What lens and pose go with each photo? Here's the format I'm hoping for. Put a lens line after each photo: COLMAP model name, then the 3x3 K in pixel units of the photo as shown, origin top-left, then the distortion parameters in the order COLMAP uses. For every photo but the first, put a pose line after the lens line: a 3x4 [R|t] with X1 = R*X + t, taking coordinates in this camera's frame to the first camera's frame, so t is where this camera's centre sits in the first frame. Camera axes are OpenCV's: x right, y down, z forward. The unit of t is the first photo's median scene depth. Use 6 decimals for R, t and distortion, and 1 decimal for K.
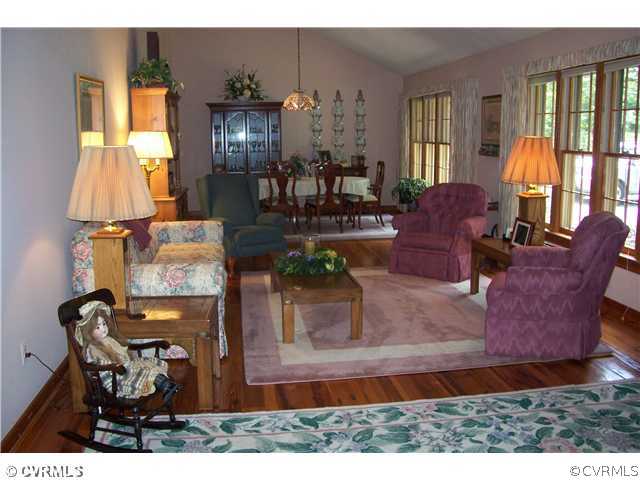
lens RADIAL K [[652.0, 0, 320.0], [0, 652.0, 240.0], [0, 0, 1]] dist [-0.206486, 0.253324]
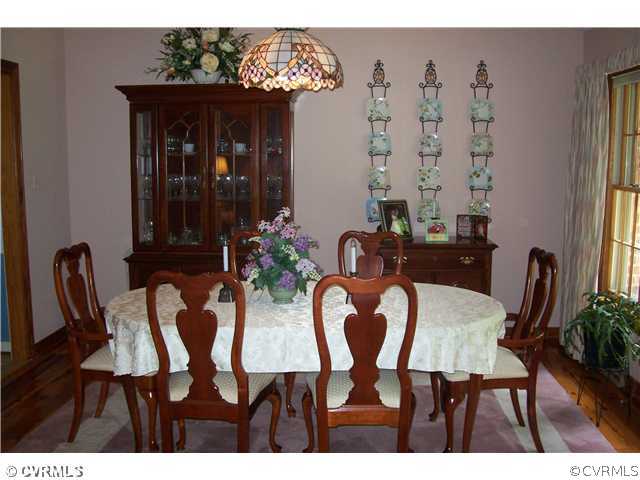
lens RADIAL K [[652.0, 0, 320.0], [0, 652.0, 240.0], [0, 0, 1]] dist [-0.206486, 0.253324]
pose [[0.983797, 0.036375, -0.175558, 0.035605], [-0.043075, 0.998476, -0.034505, -0.096274], [0.174035, 0.041508, 0.983864, 0.582309]]
